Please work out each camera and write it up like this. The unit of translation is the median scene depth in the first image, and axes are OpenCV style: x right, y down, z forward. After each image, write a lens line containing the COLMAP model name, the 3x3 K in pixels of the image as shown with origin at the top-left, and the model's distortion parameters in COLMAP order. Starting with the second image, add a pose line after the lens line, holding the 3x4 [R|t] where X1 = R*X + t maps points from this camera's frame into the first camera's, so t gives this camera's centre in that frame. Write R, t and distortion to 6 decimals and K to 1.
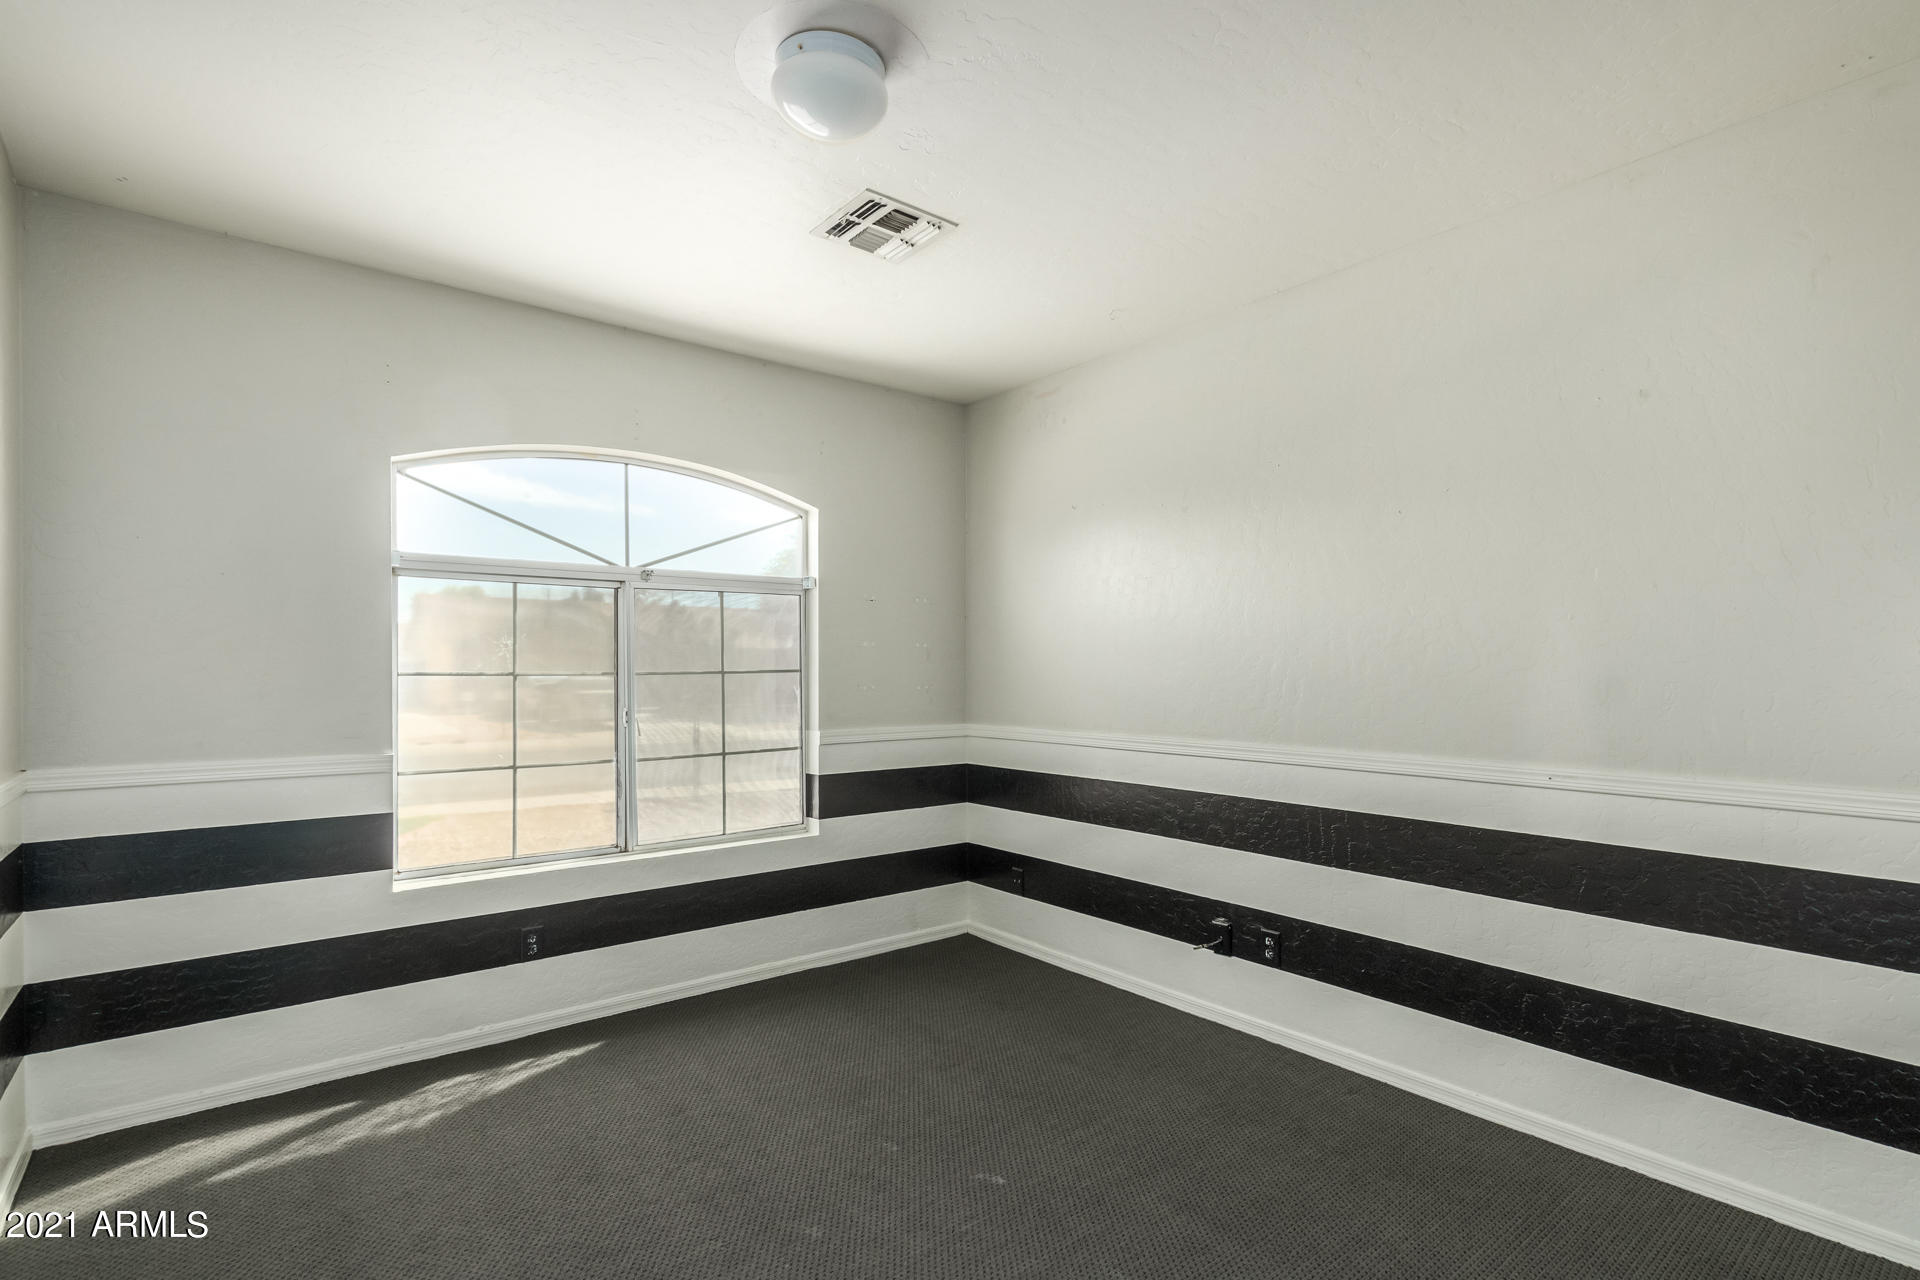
lens RADIAL K [[917.1, 0, 962.7], [0, 917.1, 647.1], [0, 0, 1]] dist [0.003343, -0.002045]
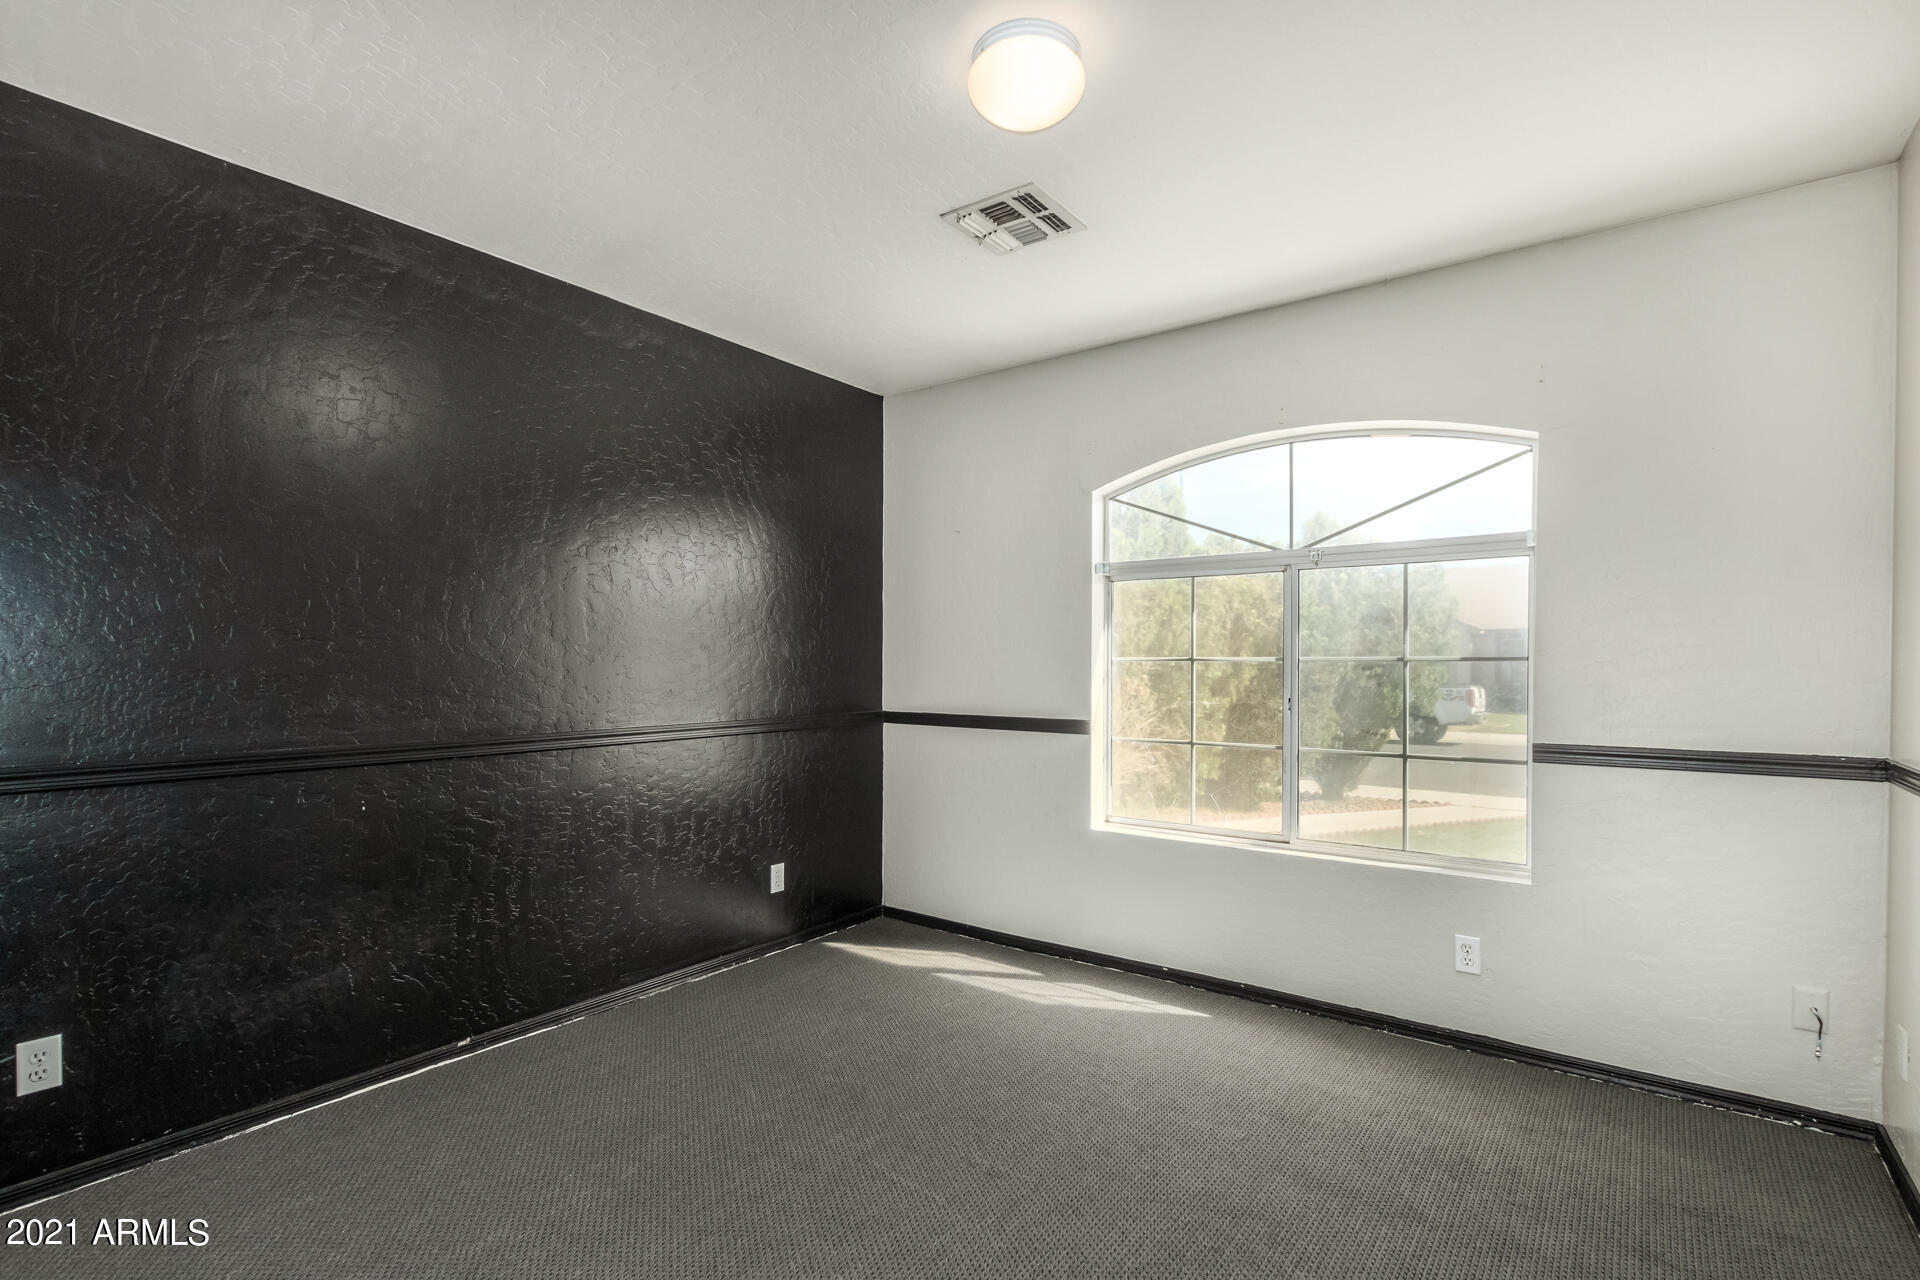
lens RADIAL K [[917.1, 0, 962.7], [0, 917.1, 647.1], [0, 0, 1]] dist [0.003343, -0.002045]
pose [[0.245492, -0.010375, -0.969343, 0.496316], [0.028858, 0.999578, -0.003390, 0.008335], [0.968969, -0.027141, 0.245688, 0.437533]]
